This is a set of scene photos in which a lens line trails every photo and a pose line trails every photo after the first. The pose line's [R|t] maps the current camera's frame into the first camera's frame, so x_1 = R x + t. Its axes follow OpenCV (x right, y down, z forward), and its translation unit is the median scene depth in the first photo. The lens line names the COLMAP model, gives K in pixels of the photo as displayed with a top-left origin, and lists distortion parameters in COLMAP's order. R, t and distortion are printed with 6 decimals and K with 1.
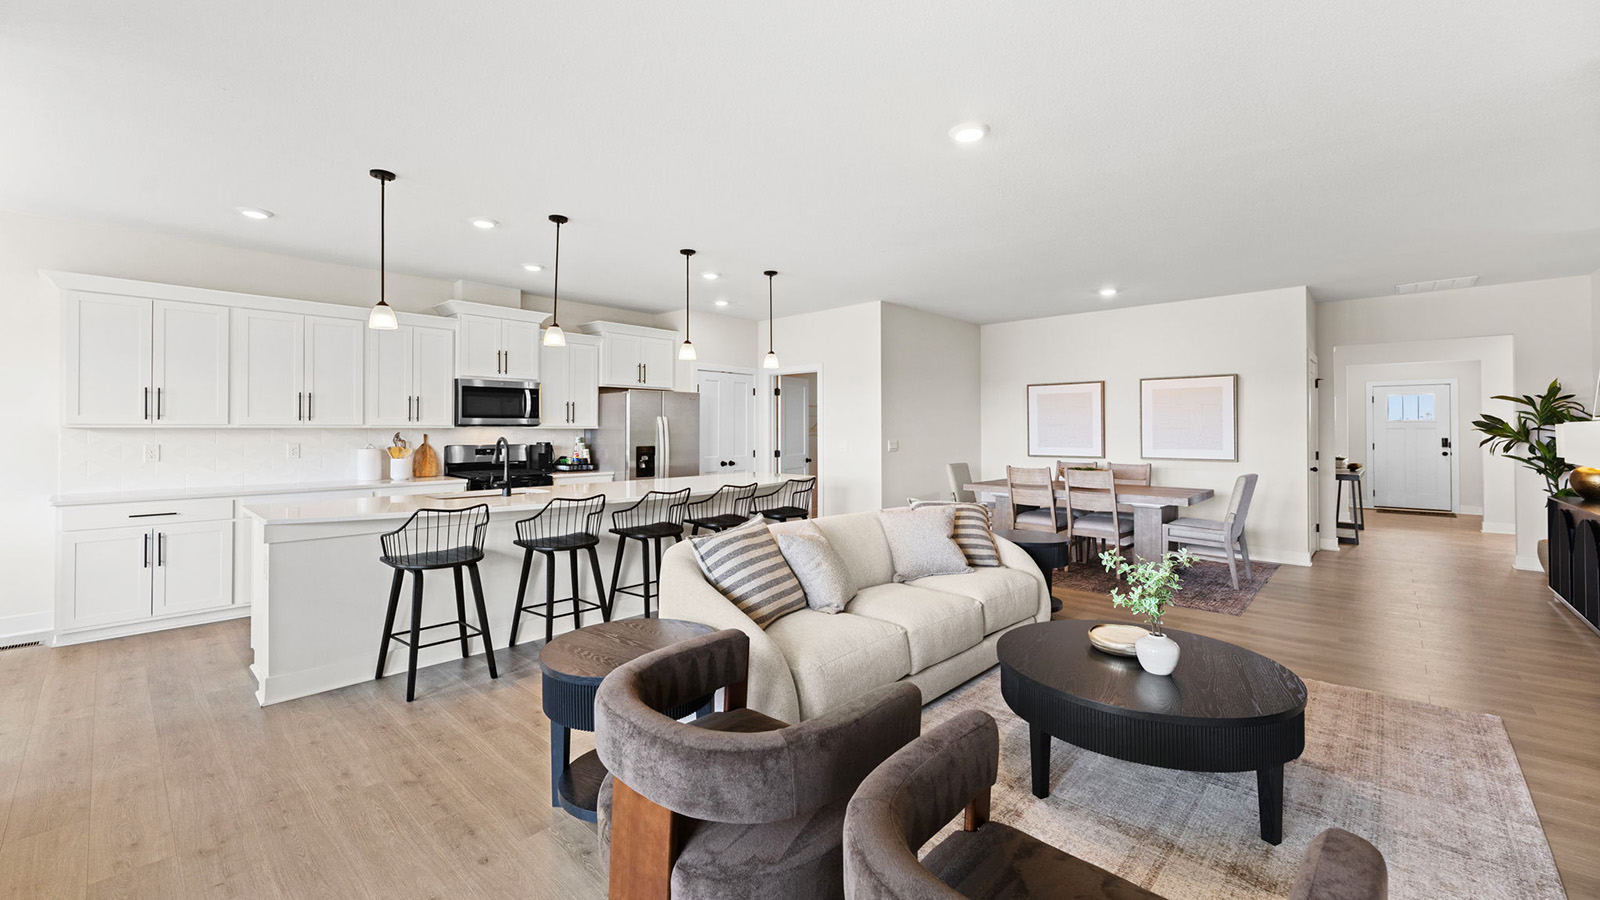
lens RADIAL K [[633.5, 0, 801.1], [0, 633.5, 423.6], [0, 0, 1]] dist [-0.009962, 0.000813]
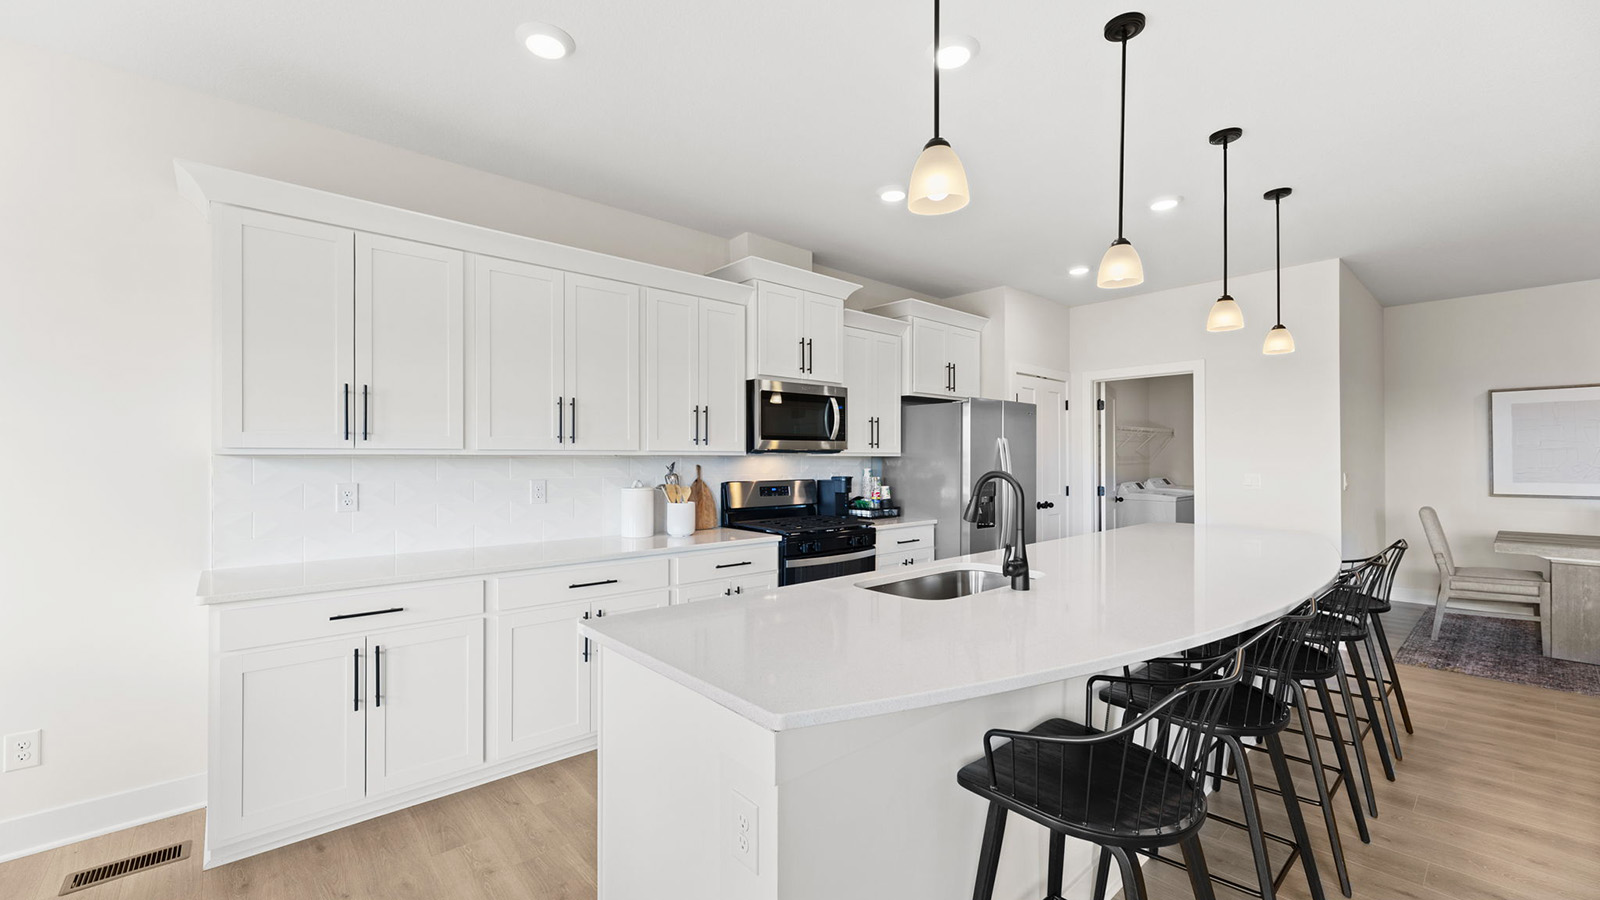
lens RADIAL K [[633.5, 0, 793.3], [0, 633.5, 458.1], [0, 0, 1]] dist [-0.009962, 0.000813]
pose [[0.993518, -0.002617, -0.113644, -0.405467], [0.003417, 0.999971, 0.006849, 0.005200], [0.113623, -0.007193, 0.993498, 0.335702]]
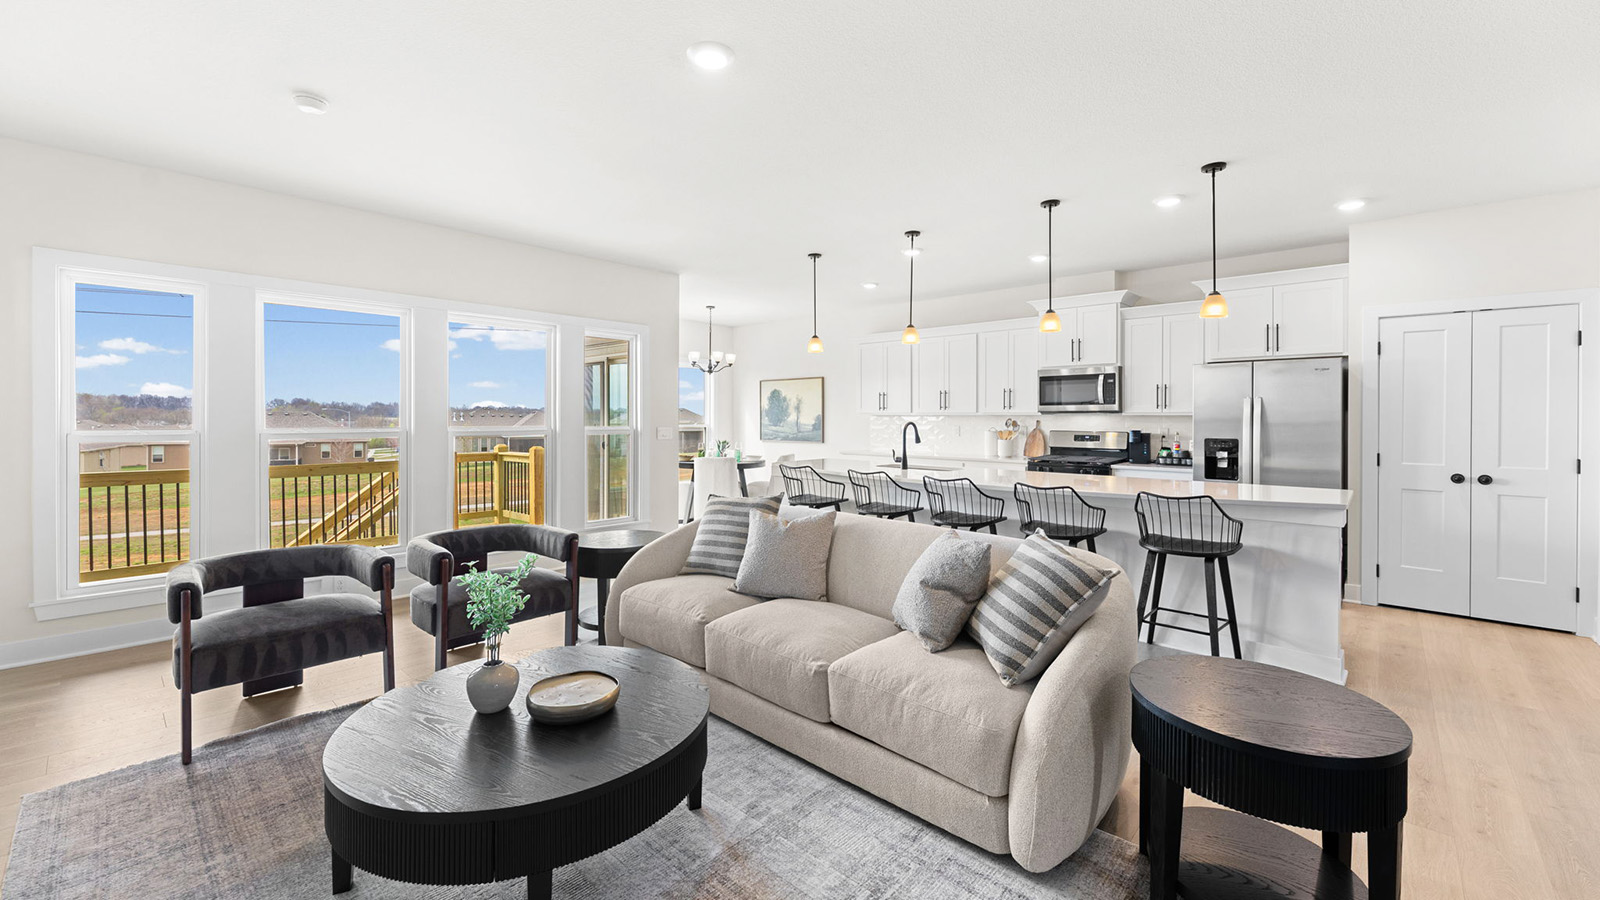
lens RADIAL K [[633.5, 0, 824.7], [0, 633.5, 426.7], [0, 0, 1]] dist [-0.009962, 0.000813]
pose [[0.018172, 0.015248, -0.999719, 0.535644], [0.010360, 0.999827, 0.015438, 0.005872], [0.999781, -0.010638, 0.018011, 0.550191]]
